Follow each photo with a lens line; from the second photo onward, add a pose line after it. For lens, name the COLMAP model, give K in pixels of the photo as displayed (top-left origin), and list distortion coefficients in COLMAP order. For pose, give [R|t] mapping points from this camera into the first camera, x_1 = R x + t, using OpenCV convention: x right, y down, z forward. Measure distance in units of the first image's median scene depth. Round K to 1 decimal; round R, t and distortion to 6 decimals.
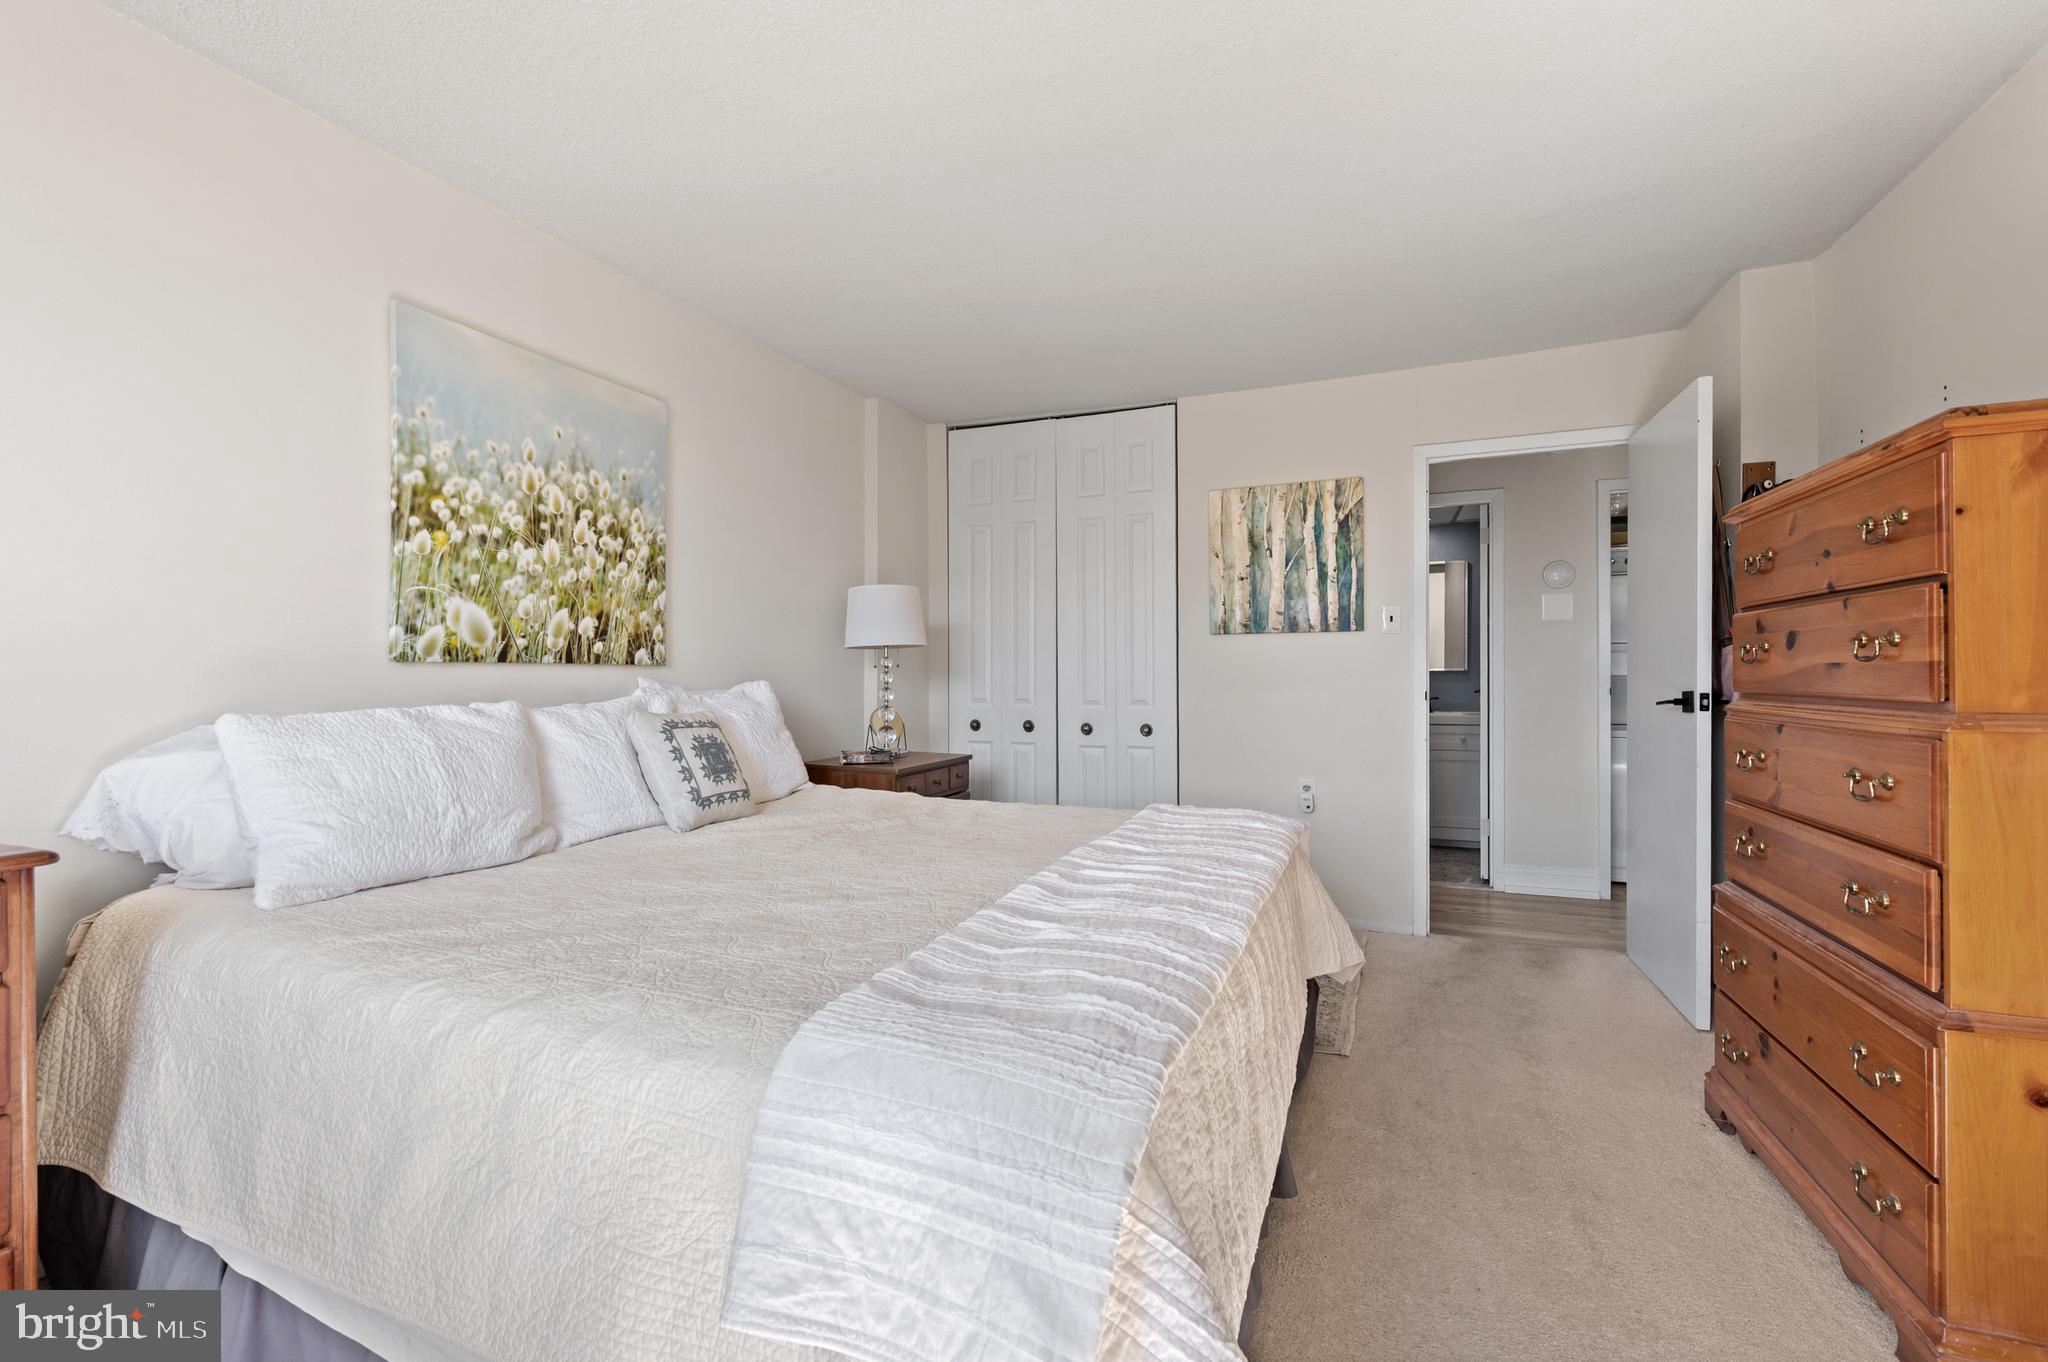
lens RADIAL K [[816.2, 0, 1024.0], [0, 816.2, 681.0], [0, 0, 1]] dist [-0.000243, 0.000021]
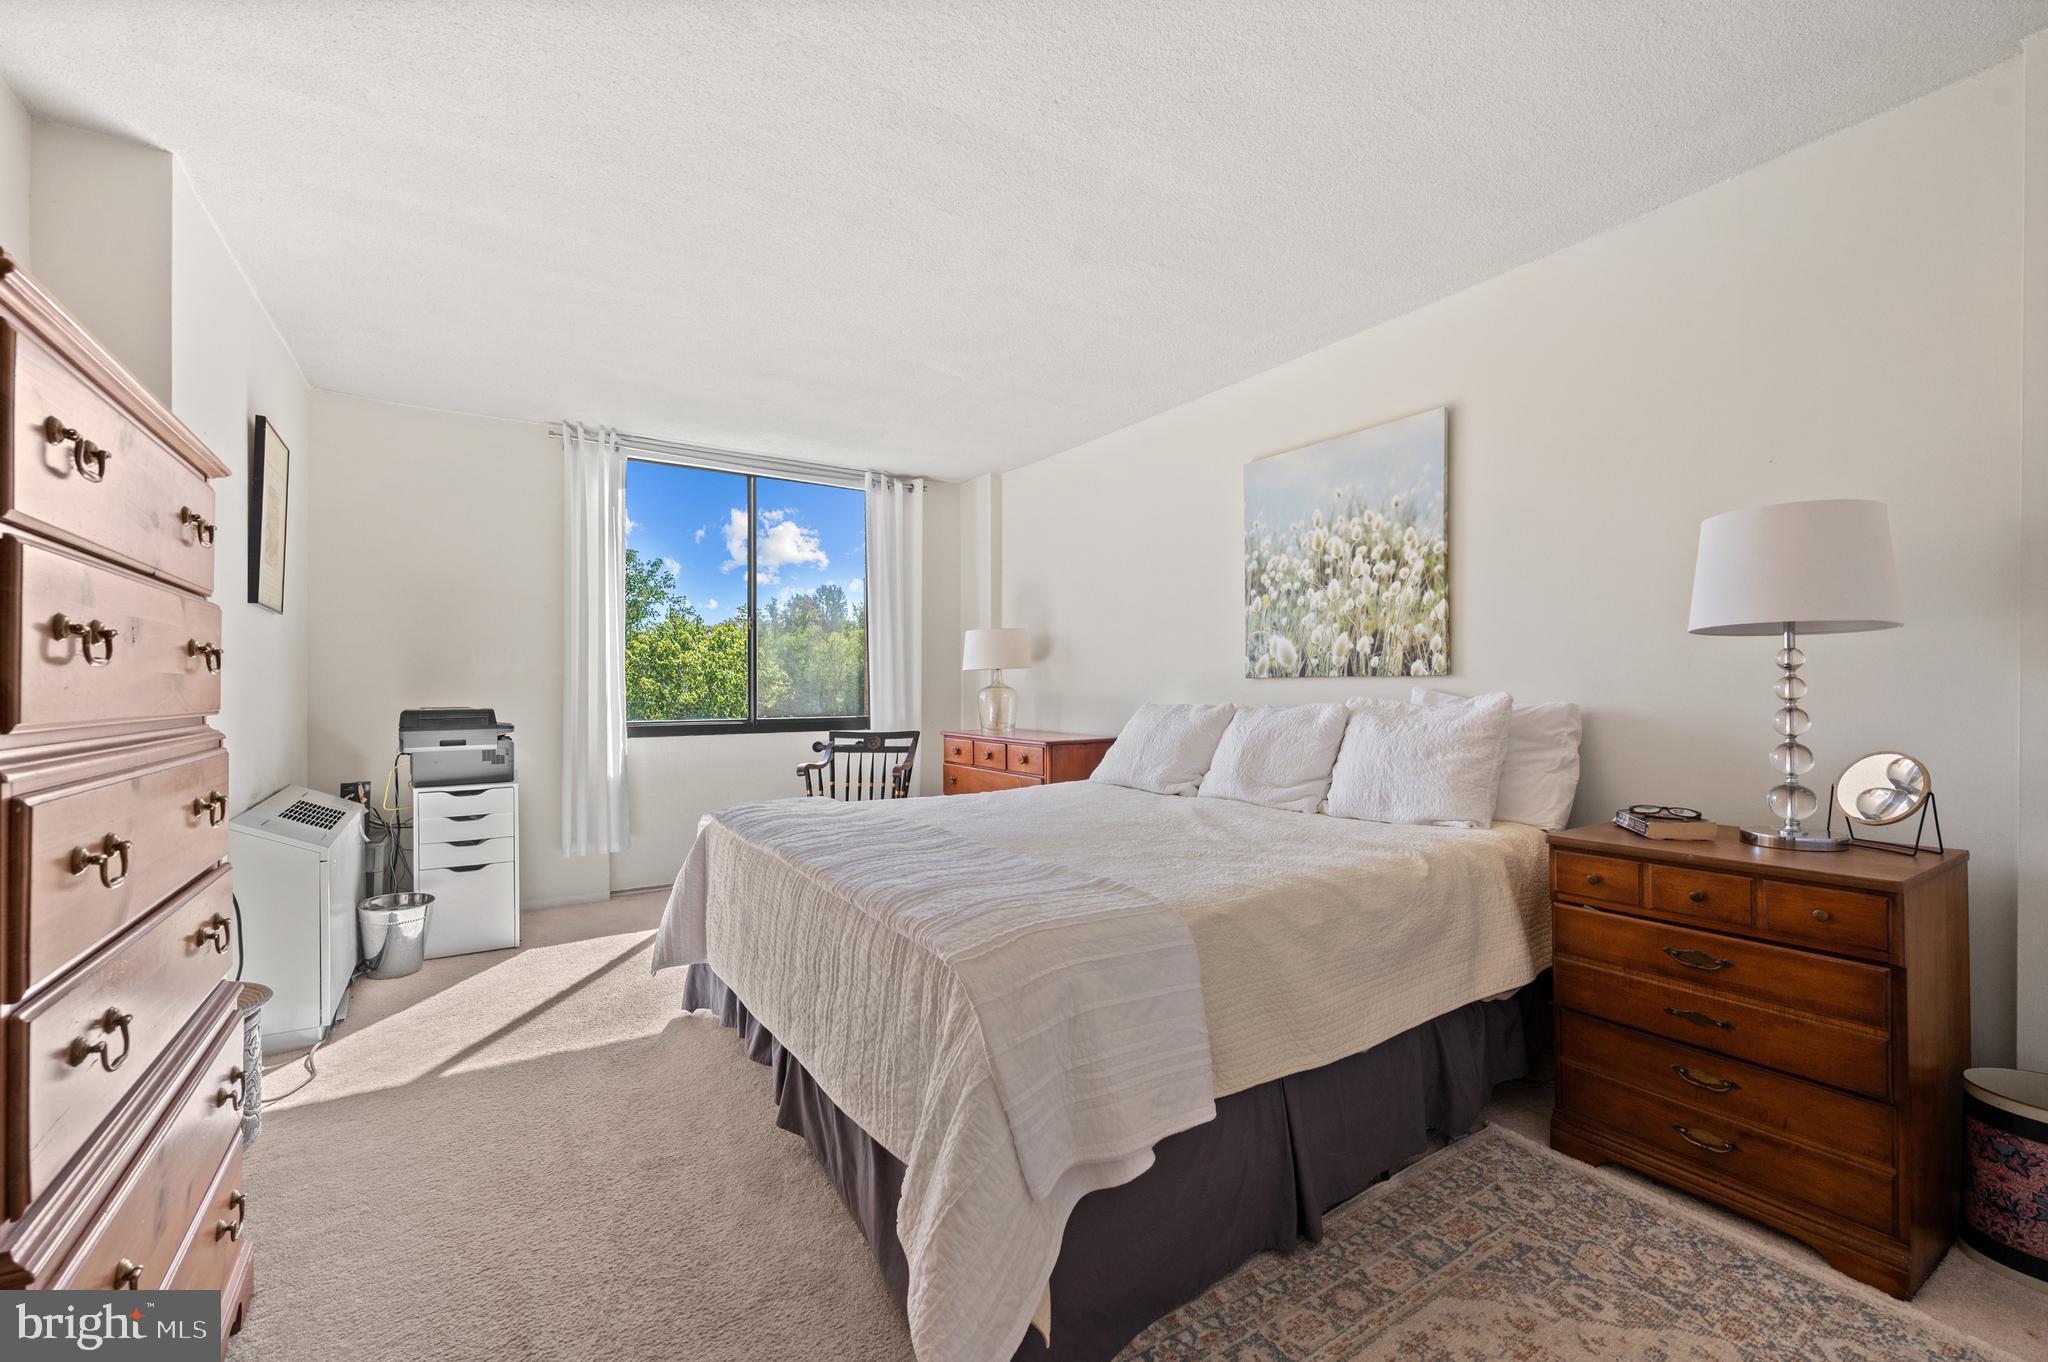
lens RADIAL K [[816.2, 0, 1024.0], [0, 816.2, 681.0], [0, 0, 1]] dist [-0.000243, 0.000021]
pose [[-0.537140, -0.008453, -0.843451, 0.740201], [-0.006993, 0.999960, -0.005569, -0.004296], [0.843464, 0.002907, -0.537178, 1.250152]]
